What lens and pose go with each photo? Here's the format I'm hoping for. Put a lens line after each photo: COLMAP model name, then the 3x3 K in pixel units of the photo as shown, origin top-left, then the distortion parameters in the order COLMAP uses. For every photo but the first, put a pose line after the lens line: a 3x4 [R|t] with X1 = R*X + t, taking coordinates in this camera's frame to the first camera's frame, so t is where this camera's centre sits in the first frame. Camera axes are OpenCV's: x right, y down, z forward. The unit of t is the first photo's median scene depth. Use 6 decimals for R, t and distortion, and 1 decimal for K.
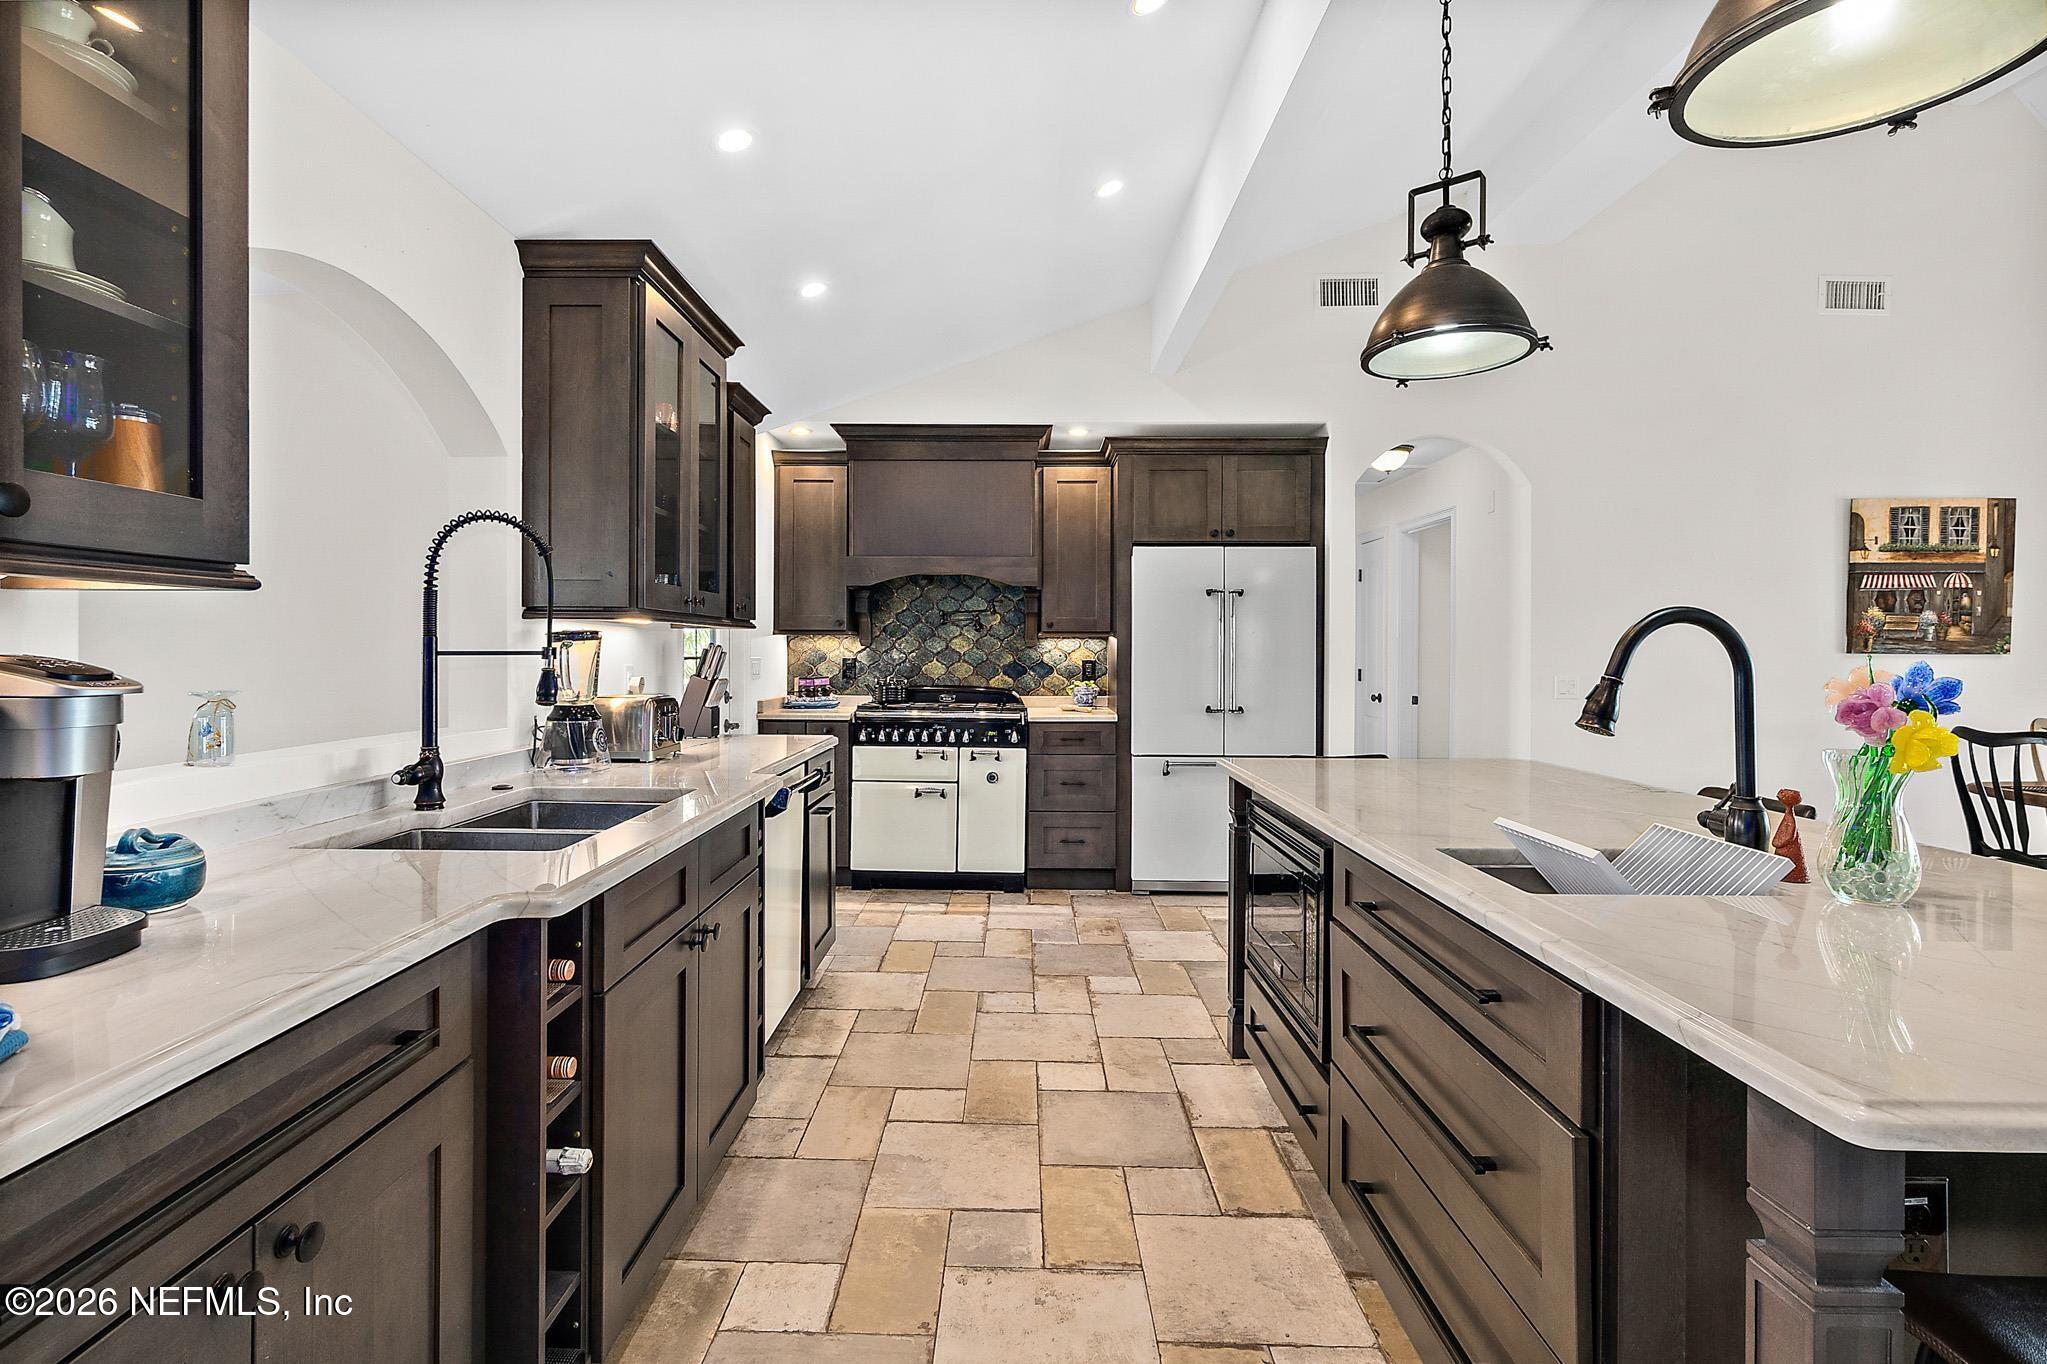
lens RADIAL K [[961.1, 0, 998.3], [0, 961.1, 650.5], [0, 0, 1]] dist [-0.000128, -0.000954]
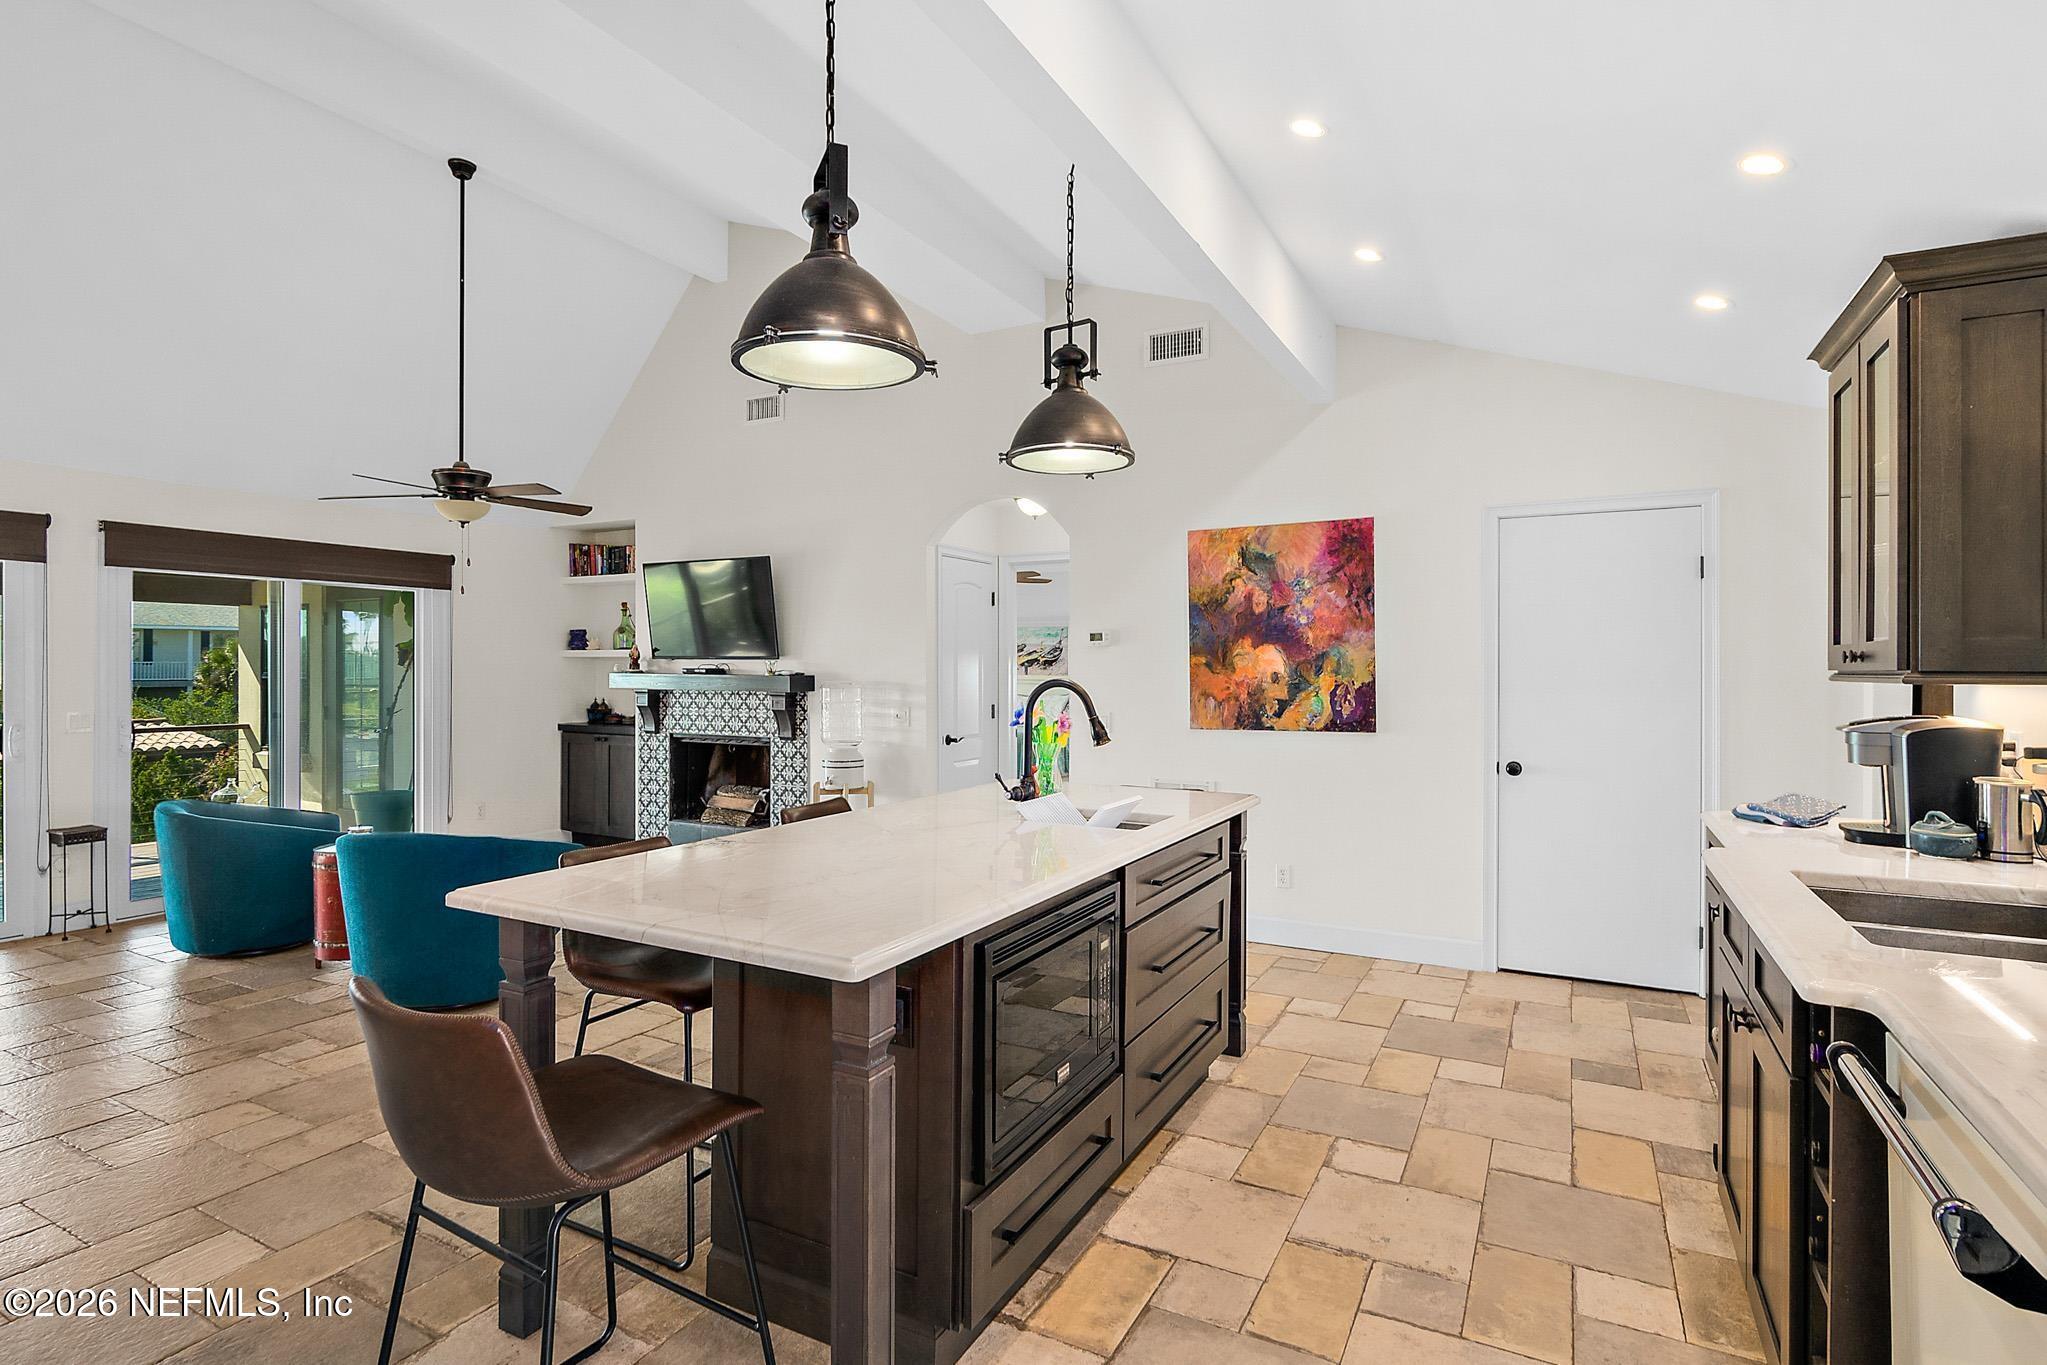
lens RADIAL K [[1007.5, 0, 1012.6], [0, 1007.5, 663.3], [0, 0, 1]] dist [-0.020263, -0.000721]
pose [[-0.887819, -0.006090, 0.460152, -0.045347], [-0.005356, 0.999981, 0.002899, -0.024940], [-0.460161, 0.000109, -0.887835, 0.918984]]
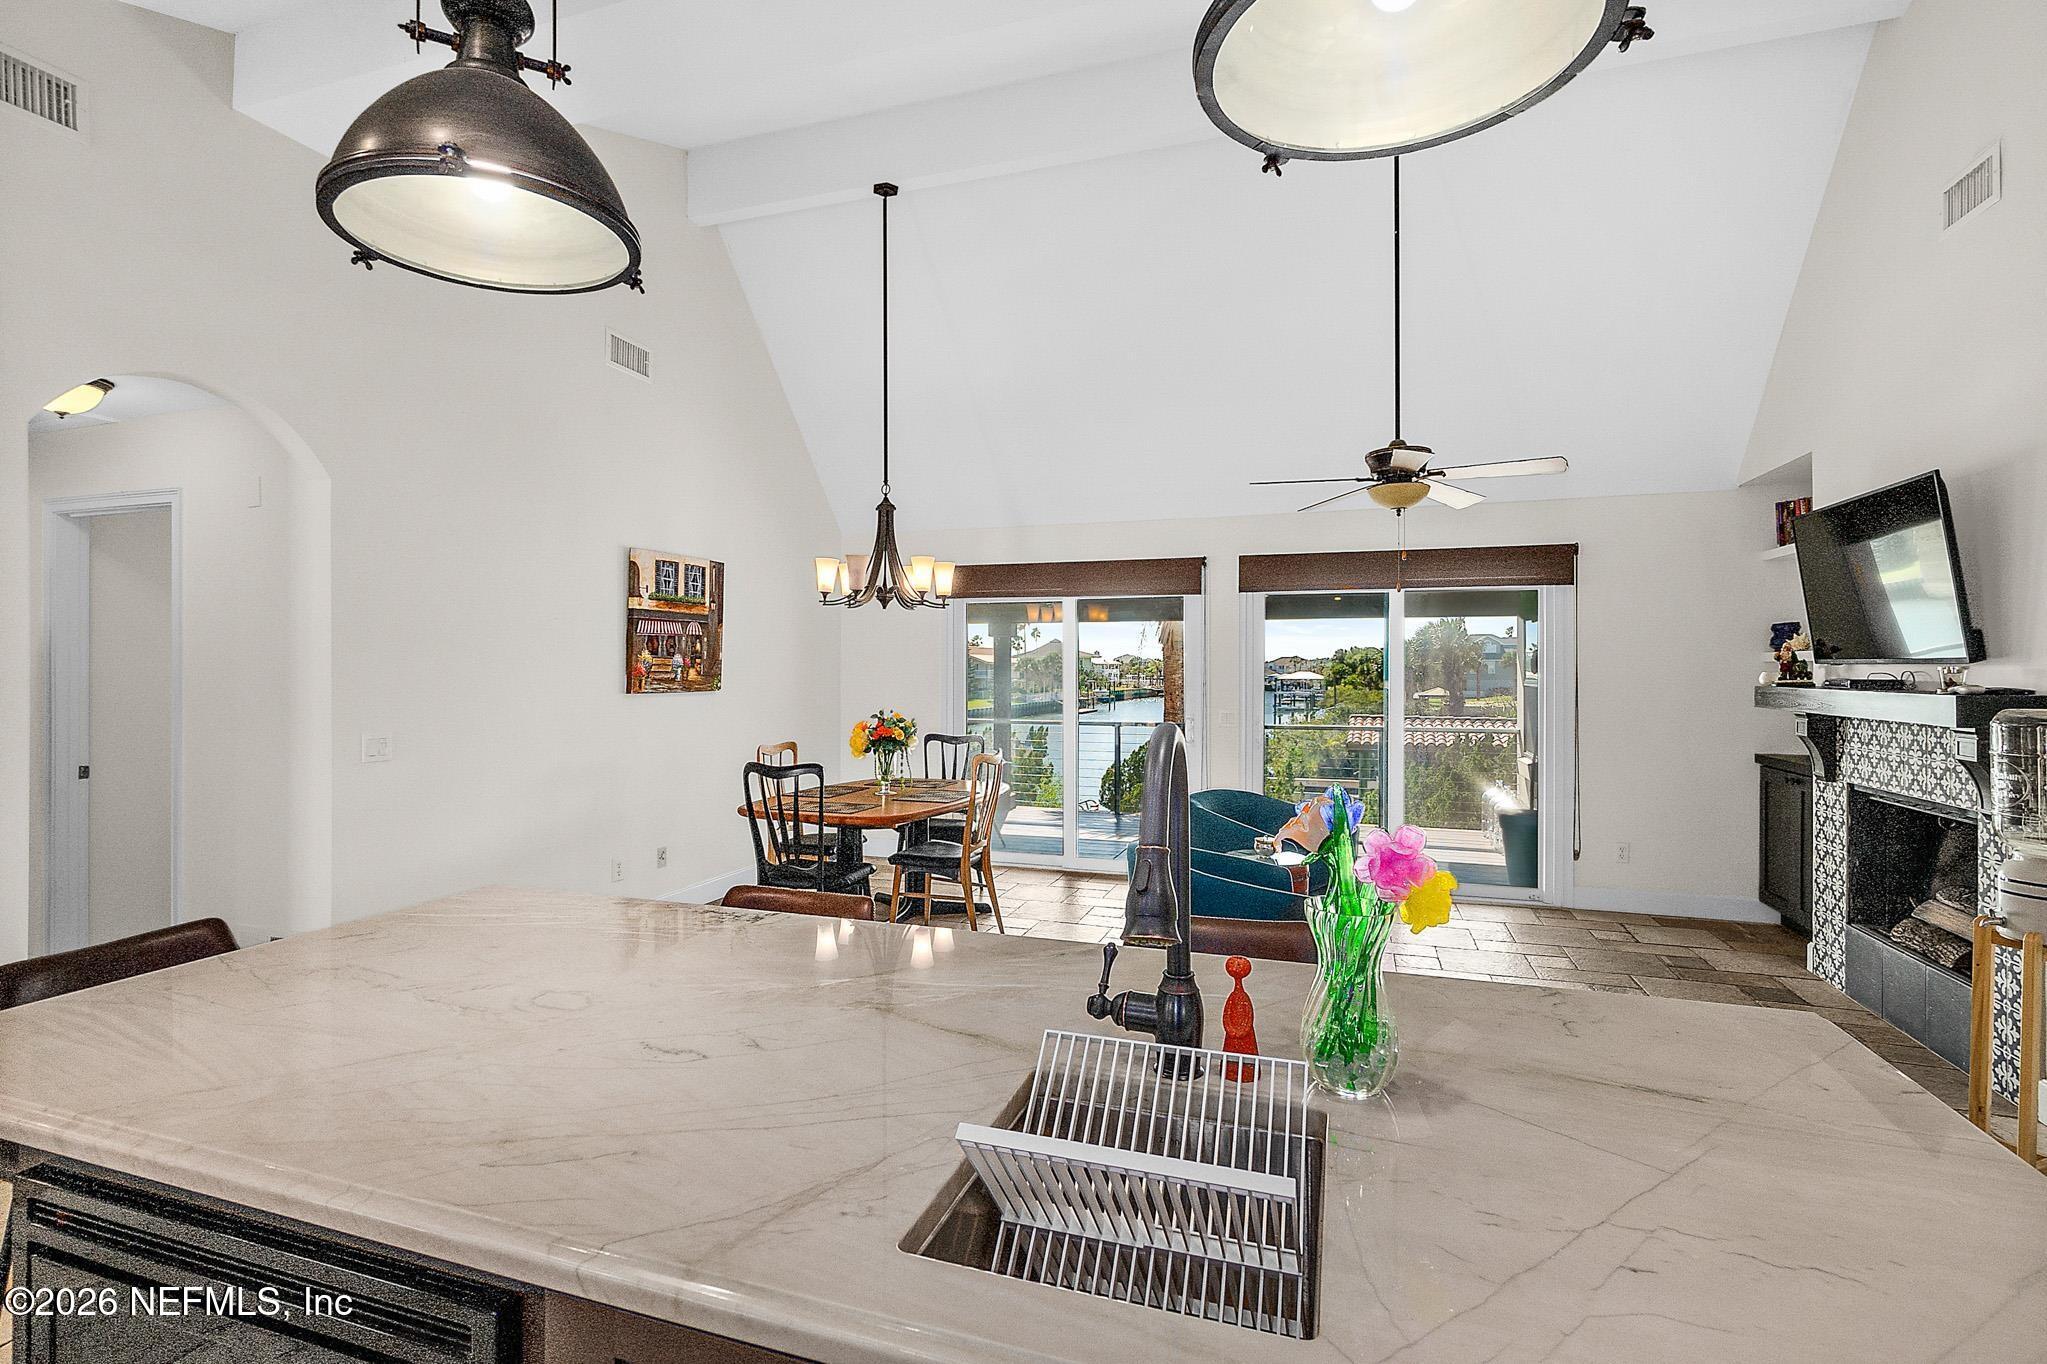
lens RADIAL K [[961.1, 0, 1009.5], [0, 961.1, 673.5], [0, 0, 1]] dist [-0.000128, -0.000954]
pose [[0.312131, -0.009953, 0.949987, 0.009562], [0.004617, 0.999949, 0.008960, -0.026999], [-0.950028, 0.001589, 0.312162, 0.271699]]
